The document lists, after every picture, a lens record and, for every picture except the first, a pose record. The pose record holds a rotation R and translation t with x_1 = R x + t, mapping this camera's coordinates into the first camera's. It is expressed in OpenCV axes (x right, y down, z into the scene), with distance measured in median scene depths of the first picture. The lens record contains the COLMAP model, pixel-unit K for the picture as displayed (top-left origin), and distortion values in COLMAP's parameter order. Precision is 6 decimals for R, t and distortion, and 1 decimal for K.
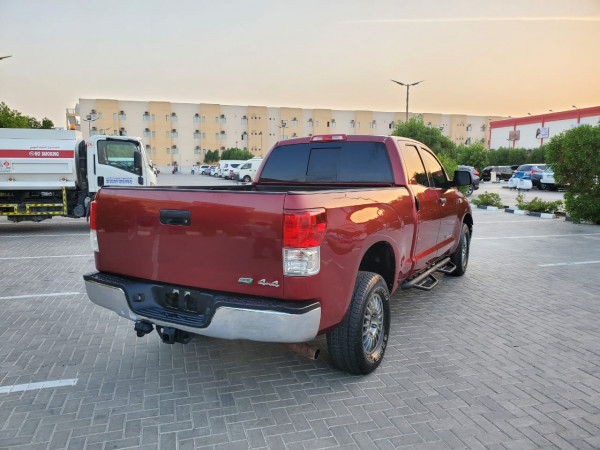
lens RADIAL K [[471.2, 0, 300.0], [0, 471.2, 225.0], [0, 0, 1]] dist [-0.001025, 0.003729]
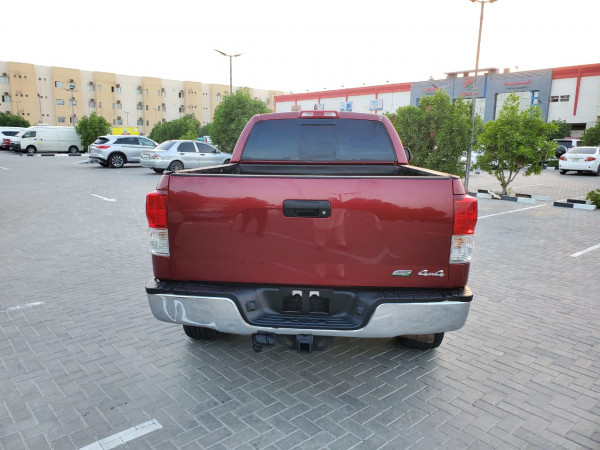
lens RADIAL K [[463.8, 0, 300.0], [0, 463.8, 225.0], [0, 0, 1]] dist [0.003302, 0.007988]
pose [[0.900525, -0.067638, 0.429511, -0.551375], [0.039611, 0.996481, 0.073874, -0.042446], [-0.432996, -0.049512, 0.900035, 0.211268]]
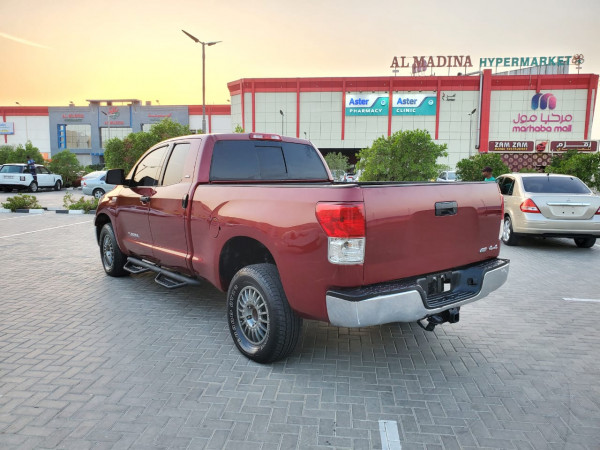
lens RADIAL K [[463.8, 0, 300.0], [0, 463.8, 225.0], [0, 0, 1]] dist [0.003302, 0.007988]
pose [[0.368927, -0.105573, 0.923443, -1.203796], [0.107262, 0.991726, 0.070527, -0.079455], [-0.923248, 0.073031, 0.377199, 0.781527]]
